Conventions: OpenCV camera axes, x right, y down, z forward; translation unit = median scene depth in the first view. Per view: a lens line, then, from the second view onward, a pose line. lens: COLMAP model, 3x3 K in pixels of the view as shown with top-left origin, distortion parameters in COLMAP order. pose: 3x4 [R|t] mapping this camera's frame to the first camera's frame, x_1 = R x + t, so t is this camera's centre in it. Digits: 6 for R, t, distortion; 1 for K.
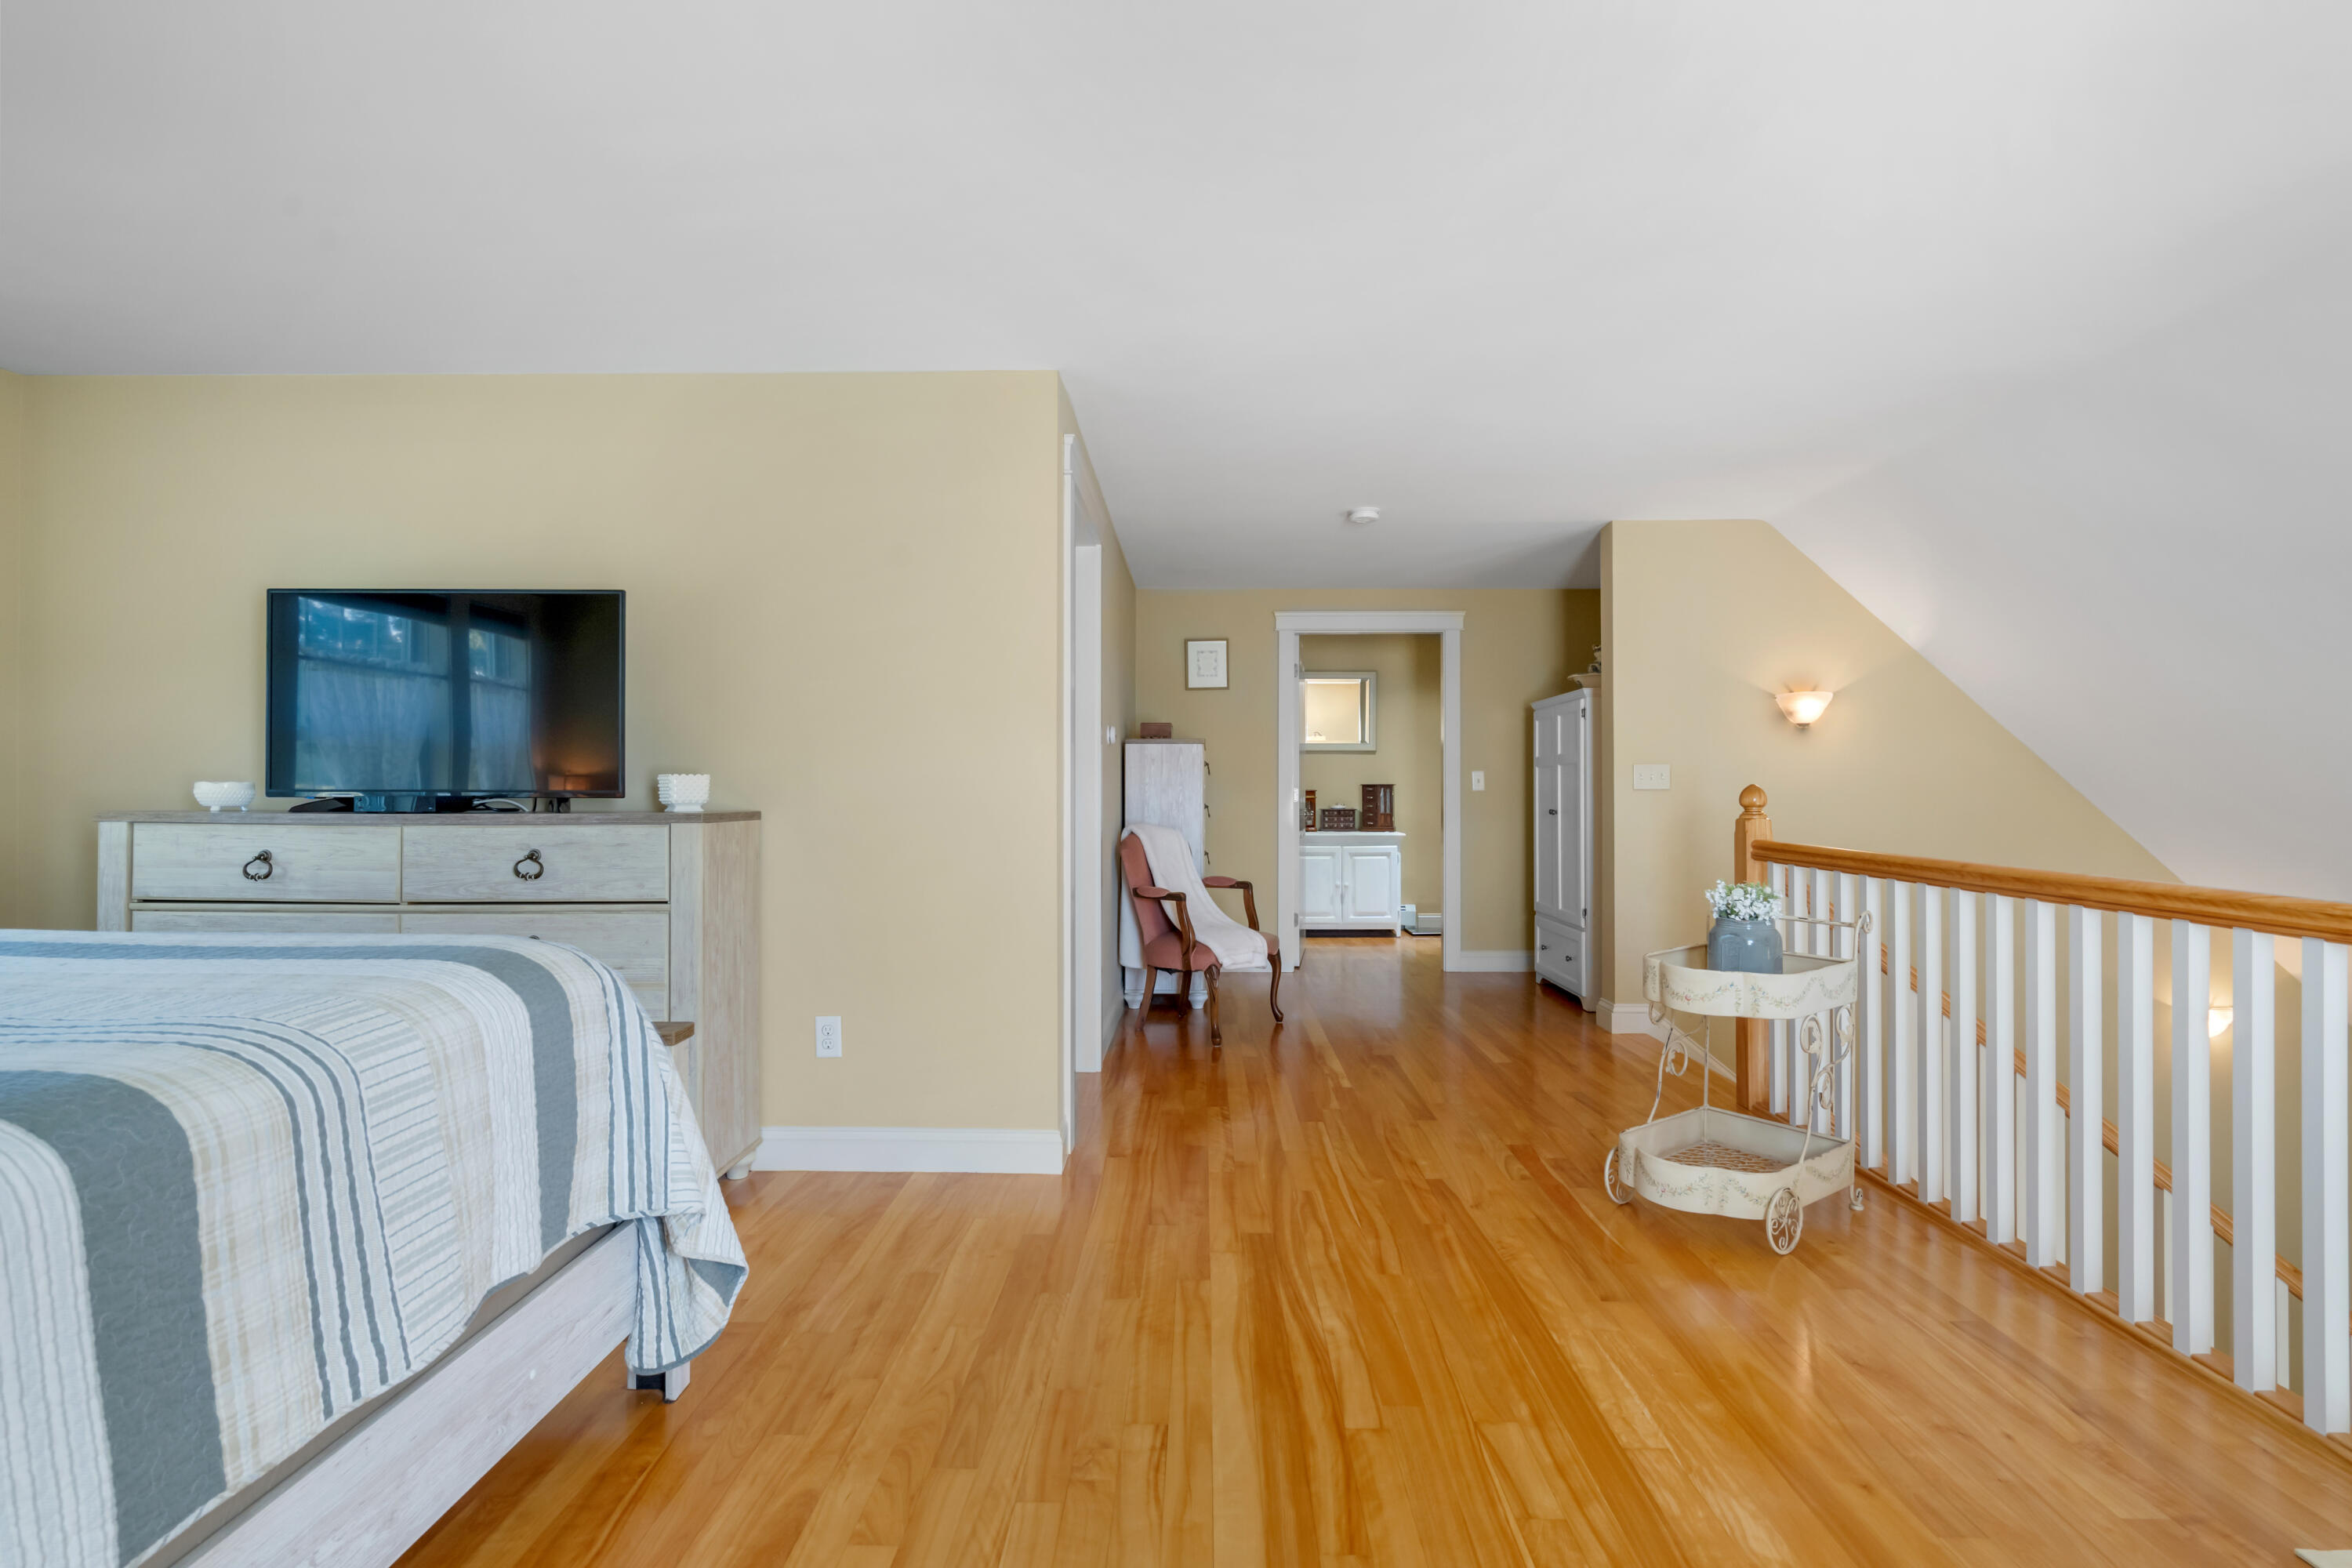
lens RADIAL K [[1150.6, 0, 1174.3], [0, 1150.6, 783.6], [0, 0, 1]] dist [0.000339, 0.000010]
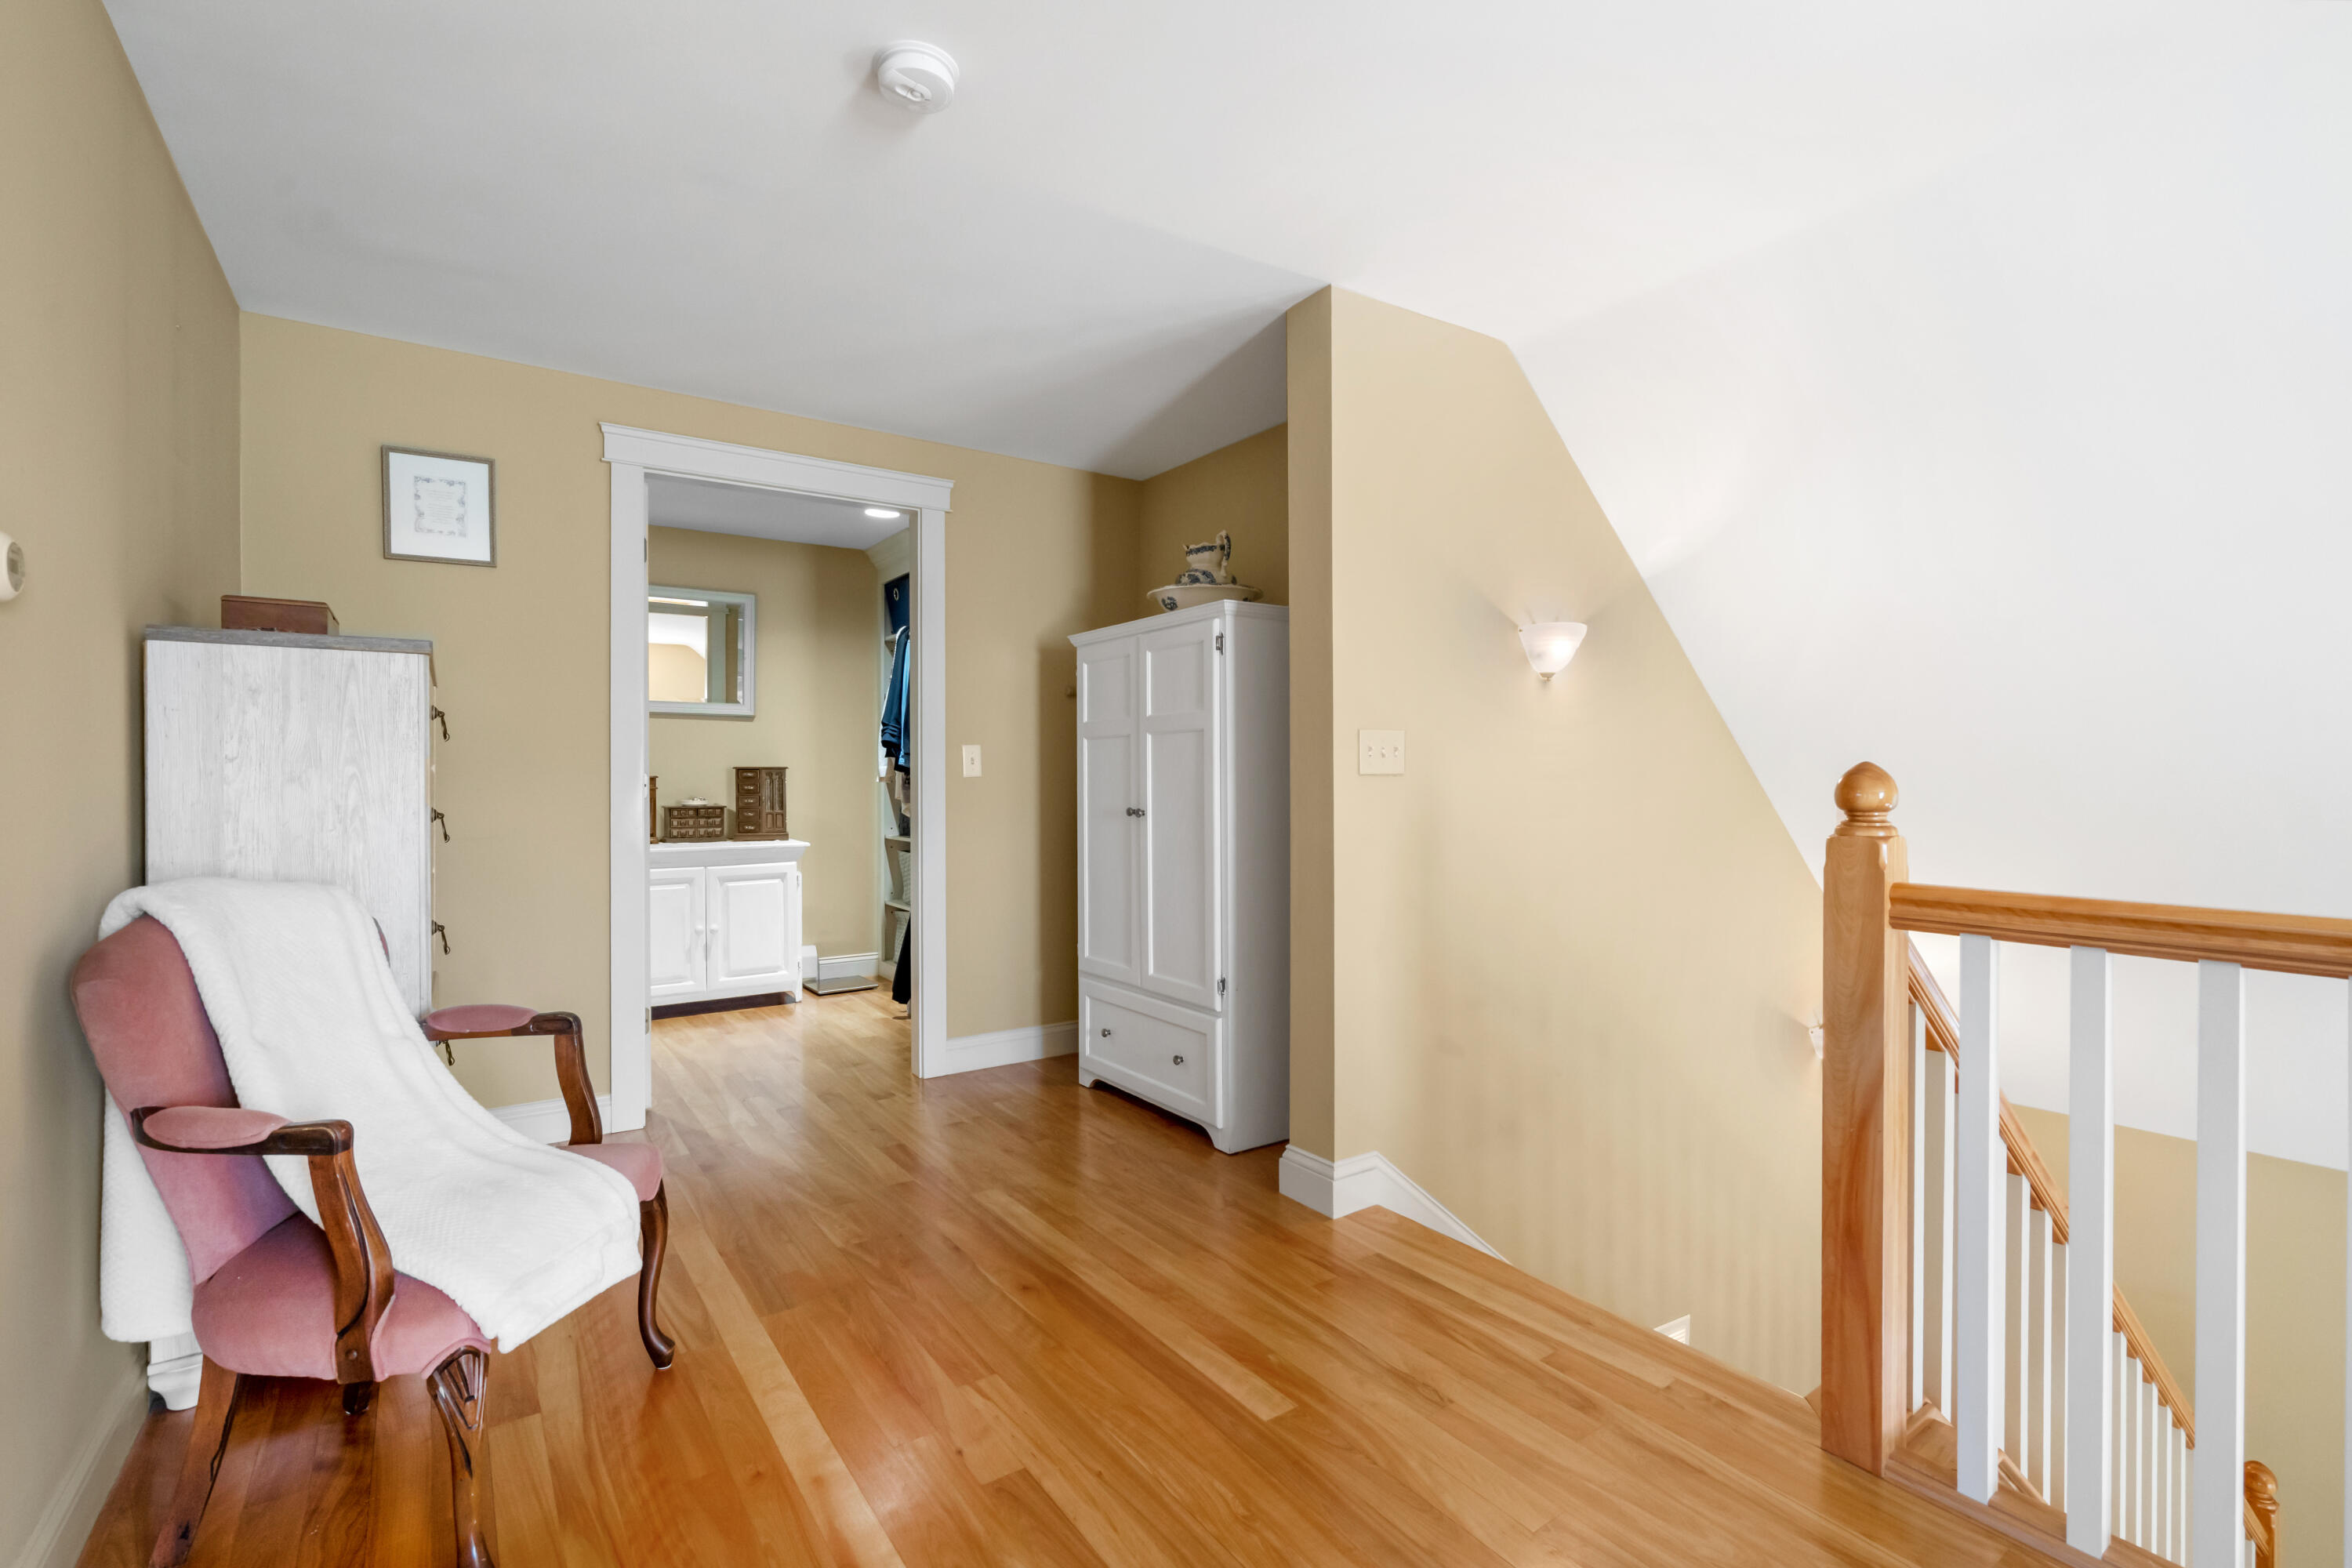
lens RADIAL K [[1076.6, 0, 1176.1], [0, 1076.6, 778.0], [0, 0, 1]] dist [0.000880, -0.000035]
pose [[0.811286, -0.003260, 0.584640, 0.016587], [-0.001005, 0.999975, 0.006972, 0.002899], [-0.584649, -0.006244, 0.811263, 0.517630]]
